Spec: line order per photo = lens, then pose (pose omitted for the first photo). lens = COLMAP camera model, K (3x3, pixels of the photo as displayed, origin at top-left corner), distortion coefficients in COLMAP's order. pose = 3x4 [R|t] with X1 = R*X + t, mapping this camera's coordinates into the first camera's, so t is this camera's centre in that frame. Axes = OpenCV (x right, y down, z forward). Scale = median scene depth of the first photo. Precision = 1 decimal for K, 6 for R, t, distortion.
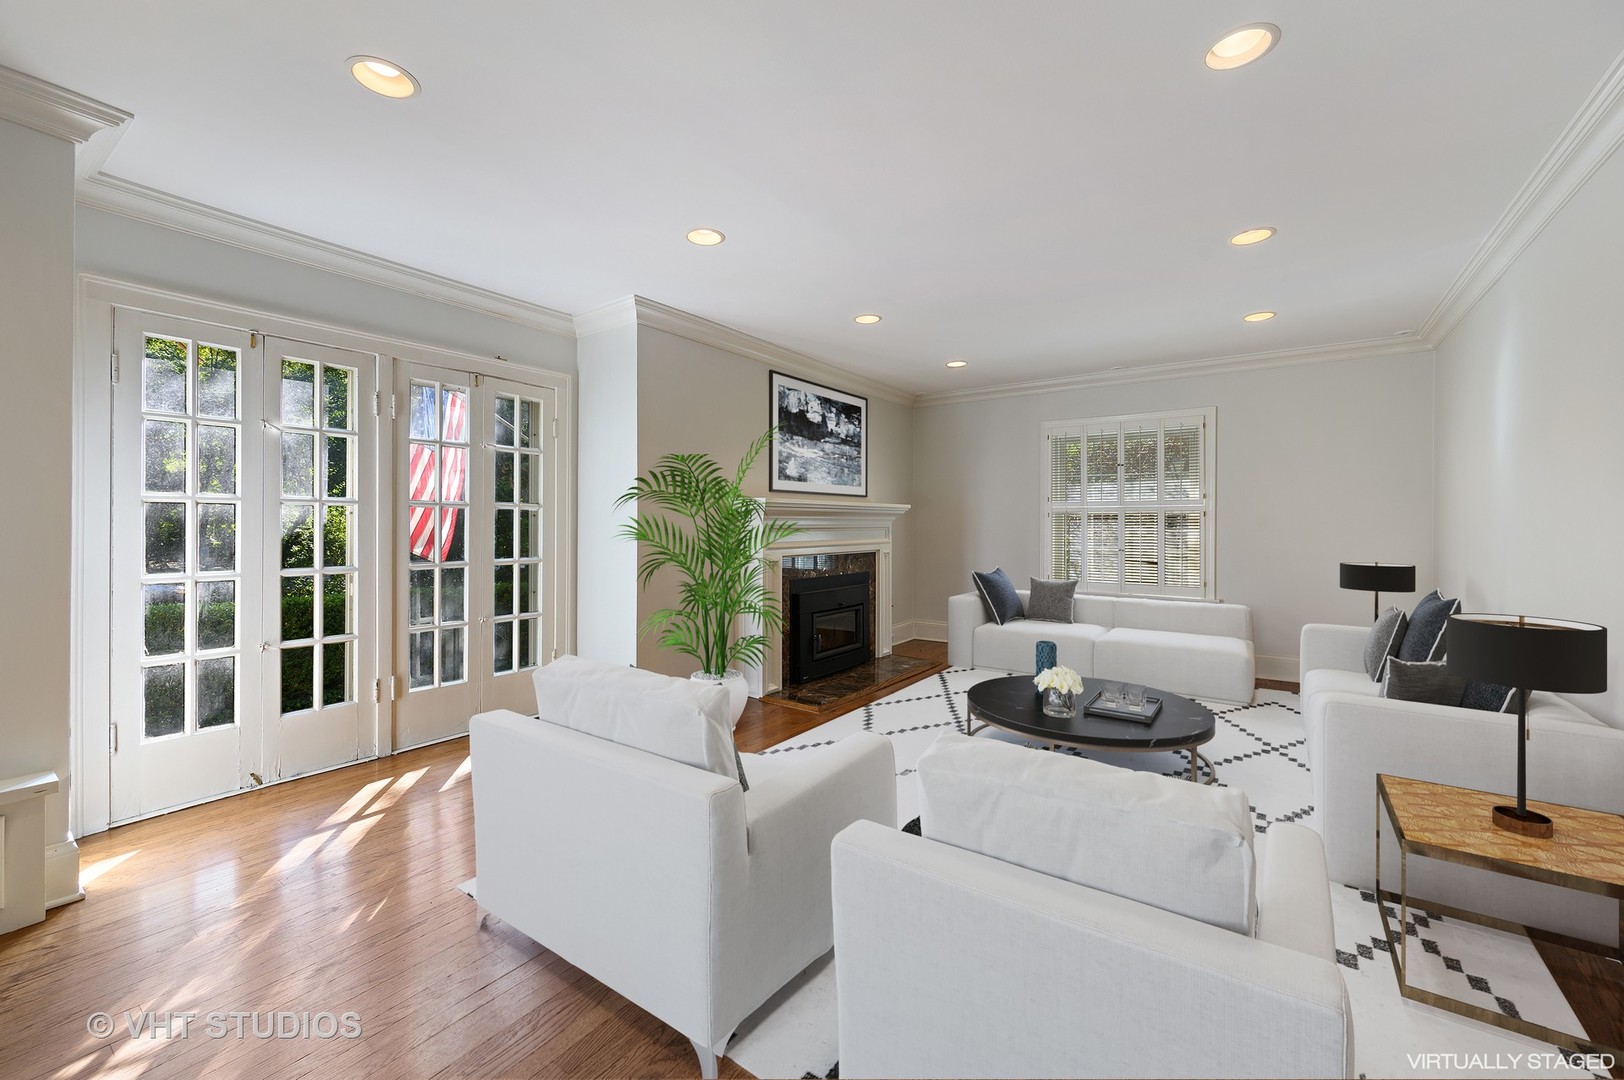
lens RADIAL K [[645.7, 0, 815.5], [0, 645.7, 516.7], [0, 0, 1]] dist [-0.000637, 0.000108]
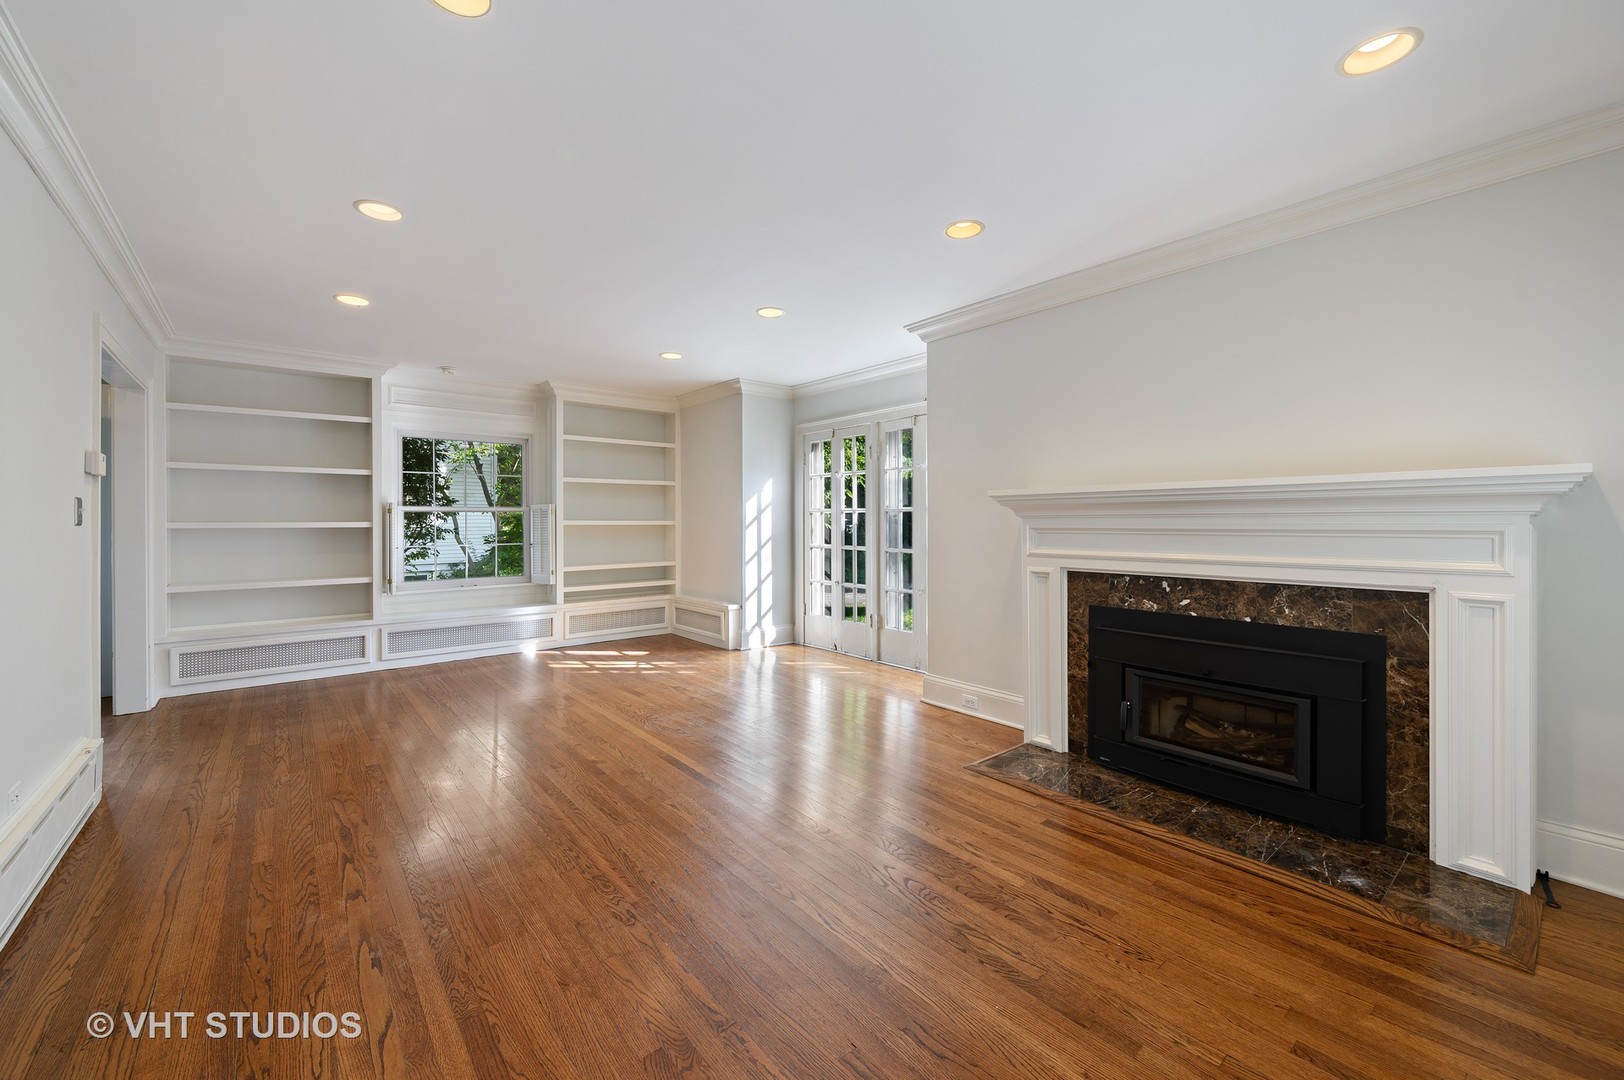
lens RADIAL K [[645.7, 0, 825.5], [0, 645.7, 532.4], [0, 0, 1]] dist [-0.000637, 0.000108]
pose [[-0.236133, 0.008015, -0.971688, 0.995699], [0.001382, 0.999968, 0.007912, 0.024250], [0.971720, 0.000525, -0.236136, 1.291474]]
